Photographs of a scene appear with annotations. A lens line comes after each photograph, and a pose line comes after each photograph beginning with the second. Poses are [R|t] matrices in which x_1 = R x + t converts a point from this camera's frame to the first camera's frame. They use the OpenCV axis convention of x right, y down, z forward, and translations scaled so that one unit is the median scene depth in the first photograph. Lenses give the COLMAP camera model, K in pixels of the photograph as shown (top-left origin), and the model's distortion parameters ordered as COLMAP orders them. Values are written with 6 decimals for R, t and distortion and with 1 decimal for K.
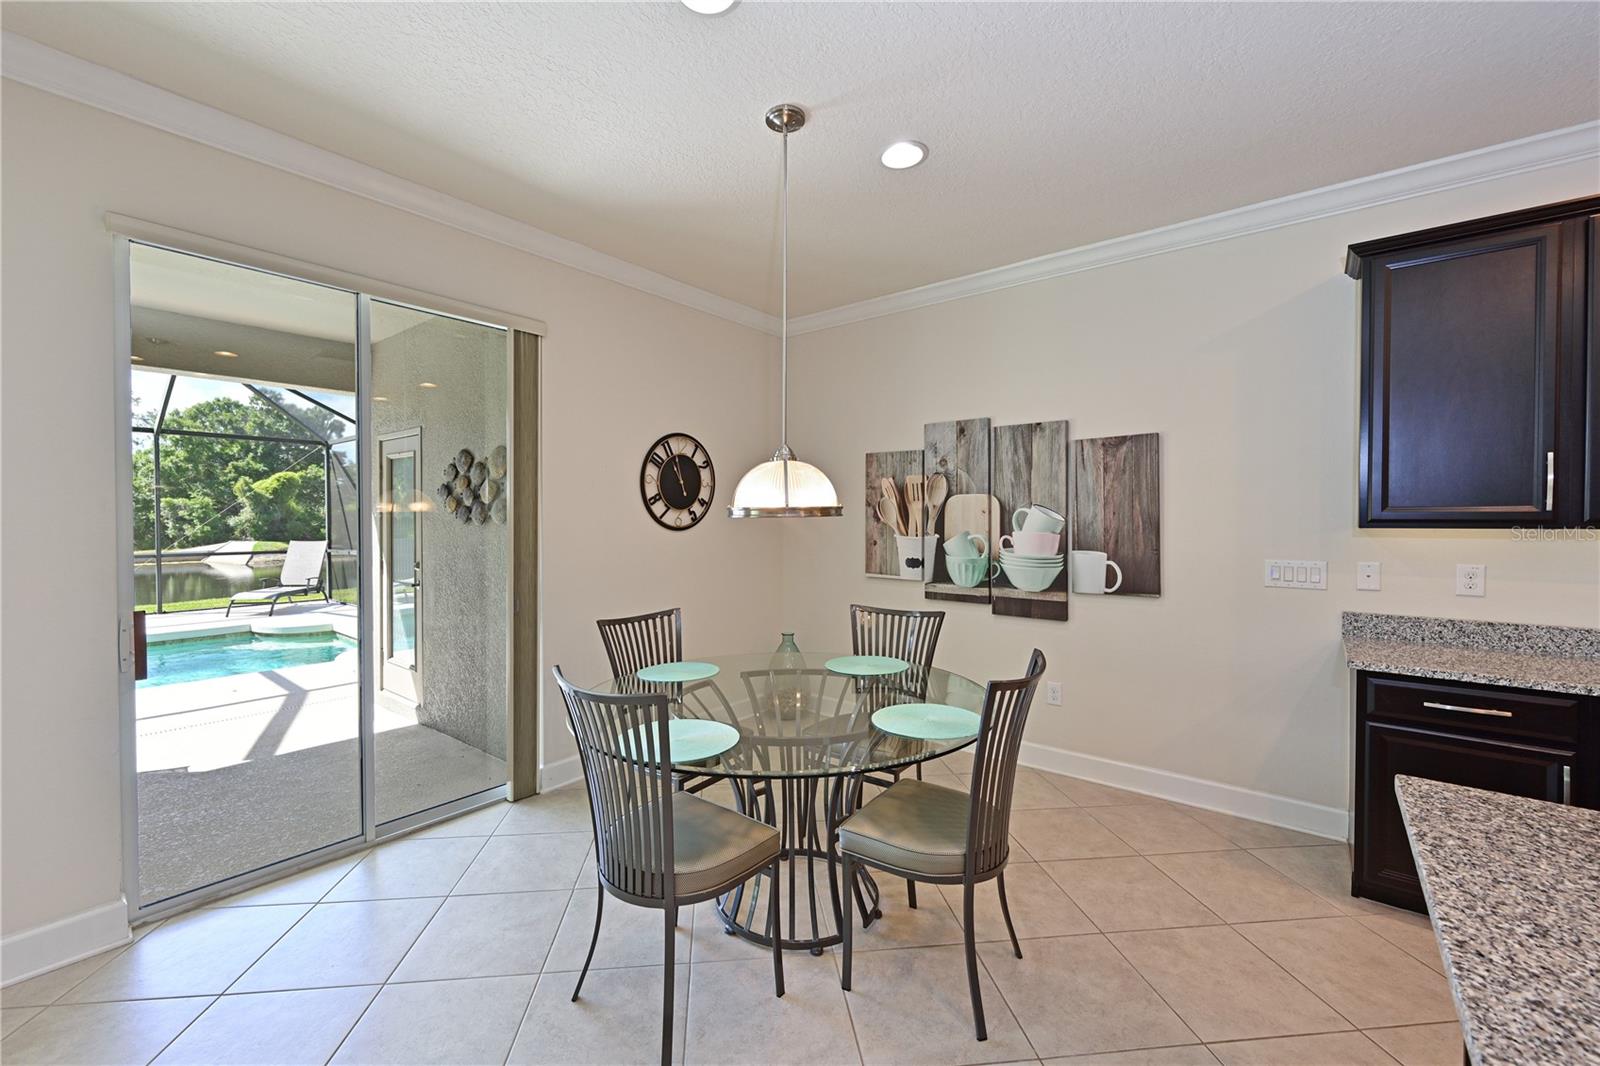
lens RADIAL K [[644.8, 0, 762.9], [0, 644.8, 529.0], [0, 0, 1]] dist [0.000800, 0.000101]
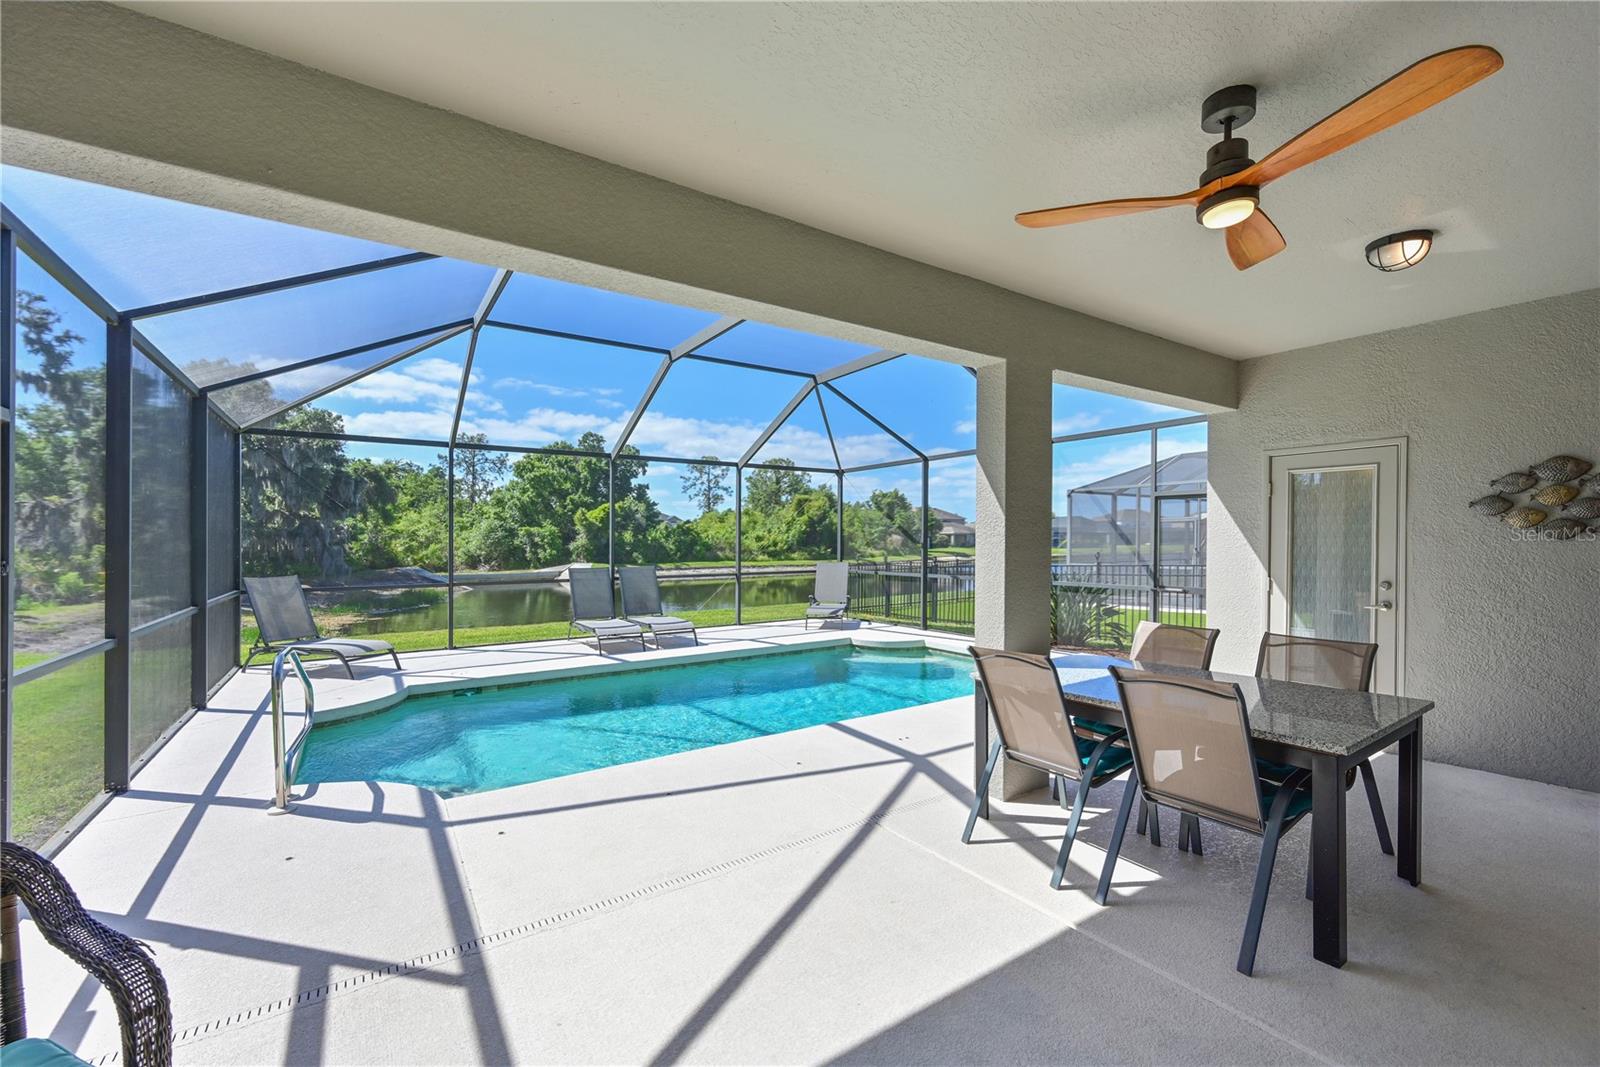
lens RADIAL K [[642.4, 0, 793.2], [0, 642.4, 534.1], [0, 0, 1]] dist [0.000569, 0.000253]
pose [[0.960792, -0.007911, -0.277157, -1.328819], [-0.000434, 0.999549, -0.030036, 0.014063], [0.277270, 0.028978, 0.960355, -0.152826]]
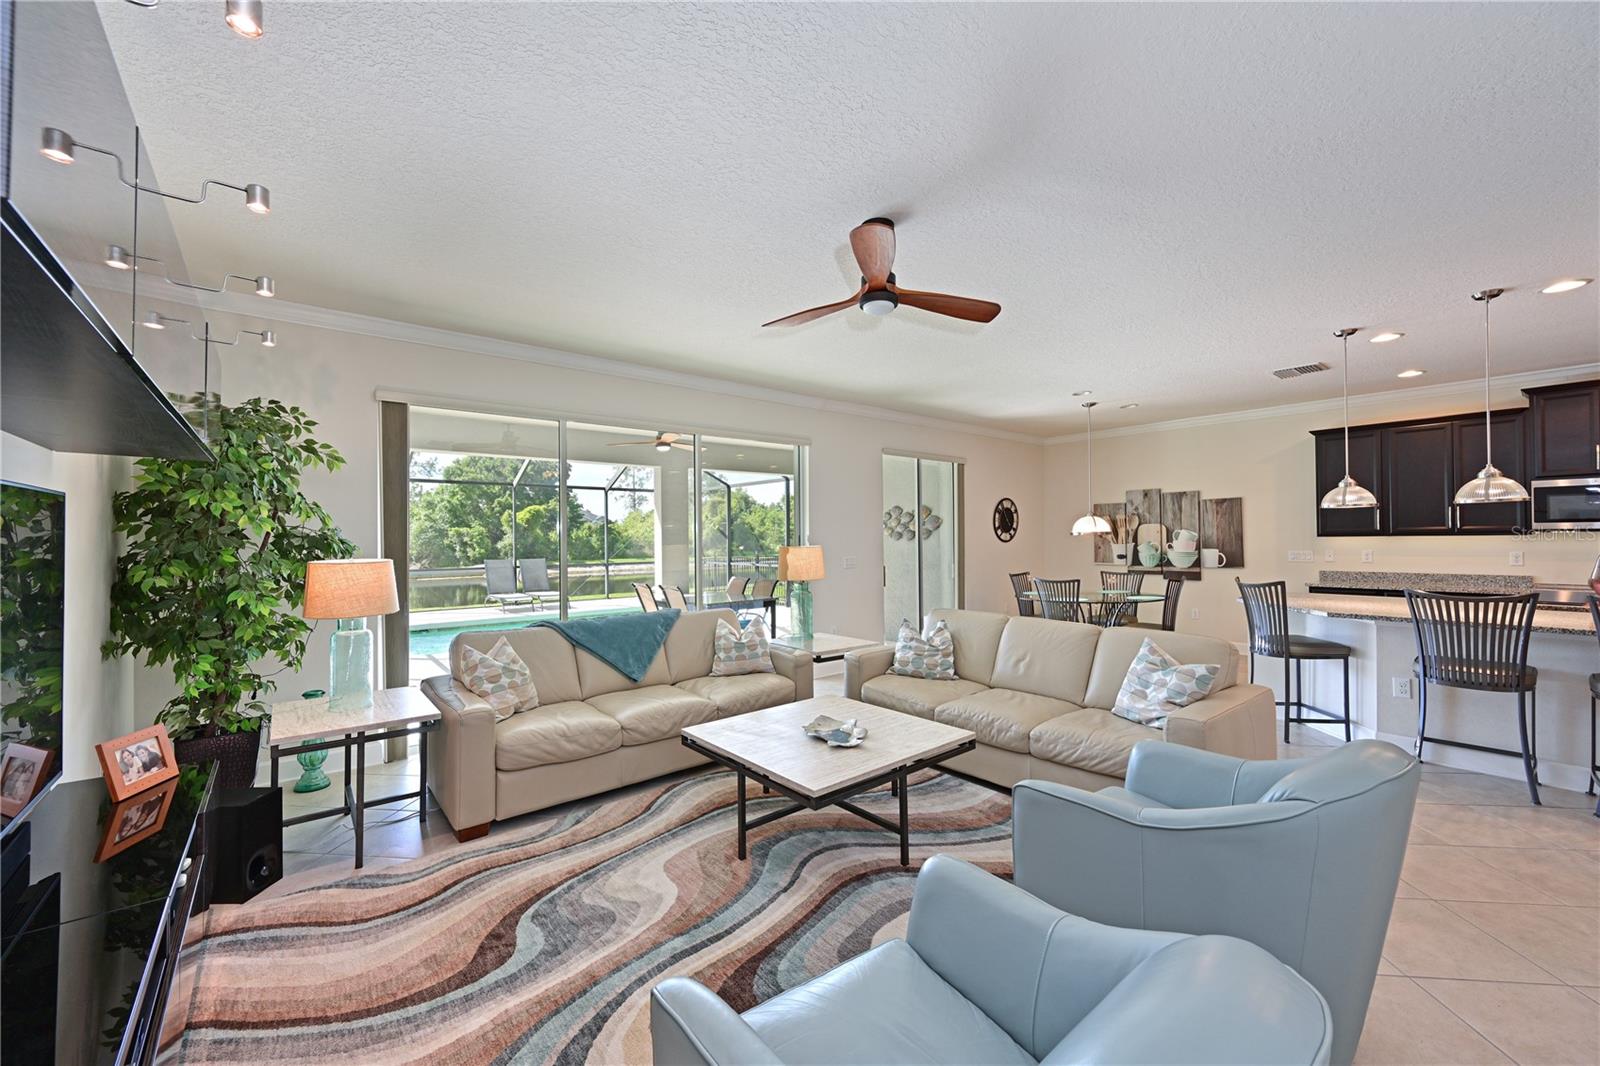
lens RADIAL K [[622.8, 0, 777.6], [0, 622.8, 536.2], [0, 0, 1]] dist [-0.000309, 0.000032]
pose [[0.980351, -0.010582, -0.196978, -0.466894], [0.006169, 0.999716, -0.023006, 0.026049], [0.197166, 0.021339, 0.980138, -1.219499]]
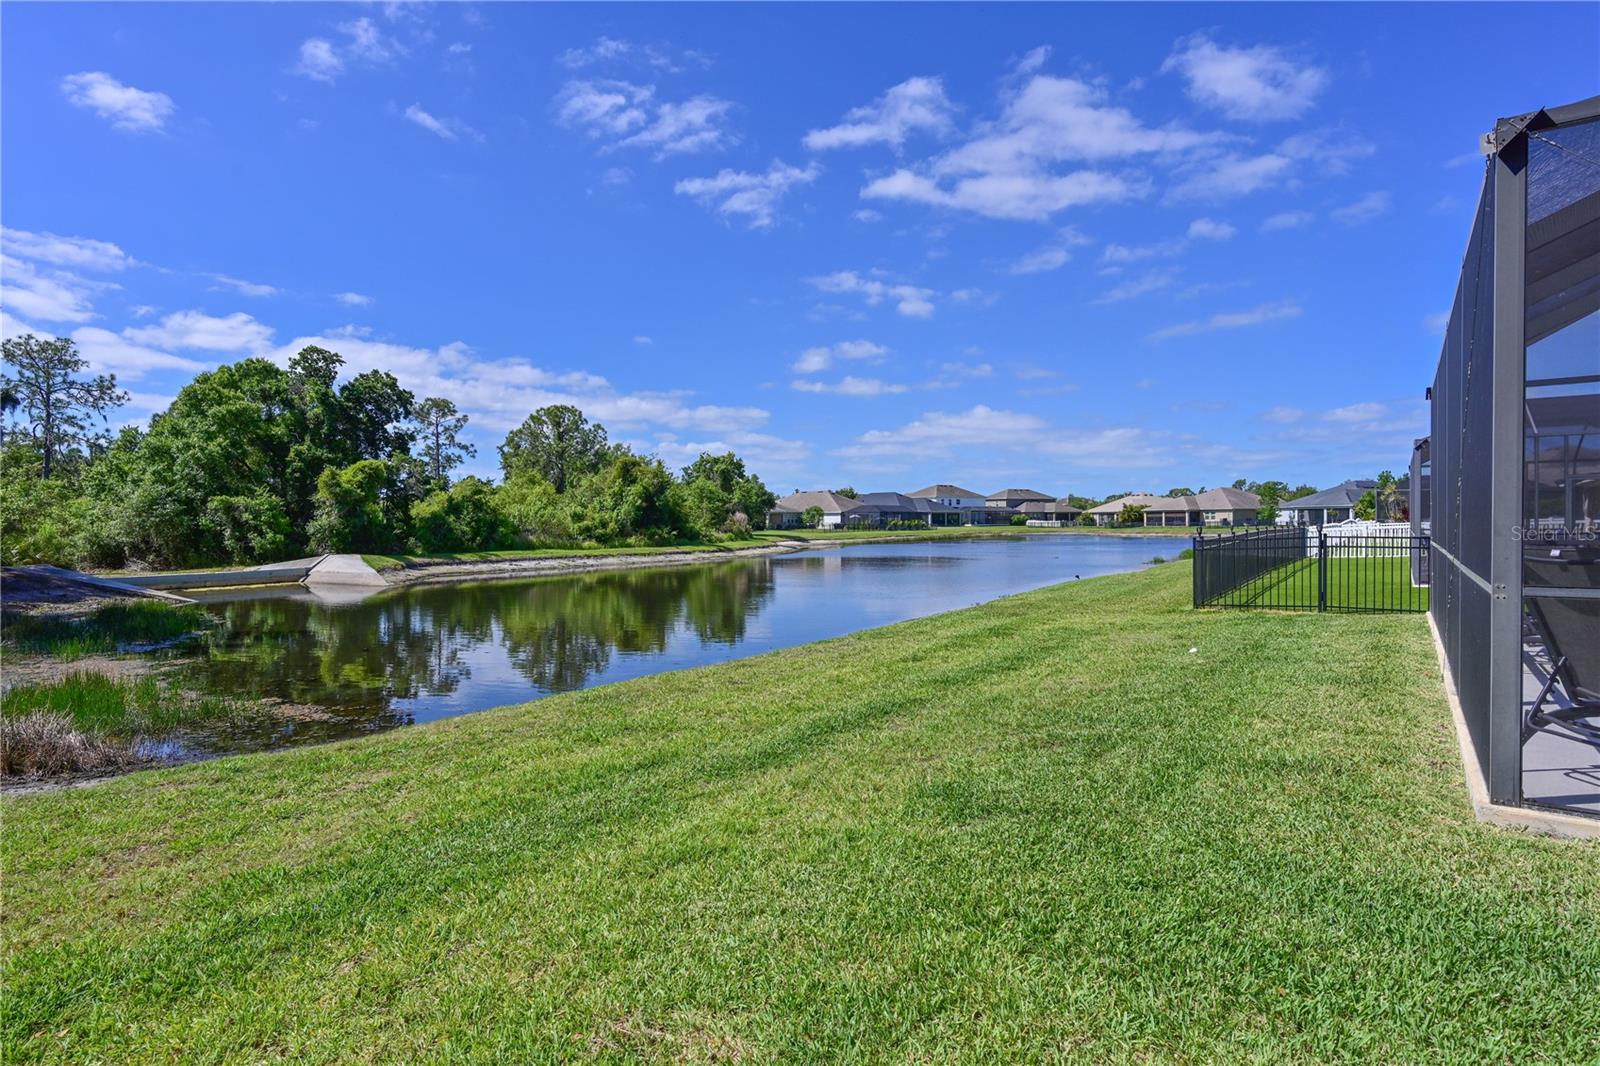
lens RADIAL K [[835.0, 0, 794.3], [0, 835.0, 528.5], [0, 0, 1]] dist [0.001386, -0.000554]
pose [[0.997717, -0.009917, 0.066797, -4.124028], [0.010809, 0.999857, -0.013015, 0.086814], [-0.066658, 0.013708, 0.997682, 0.308288]]
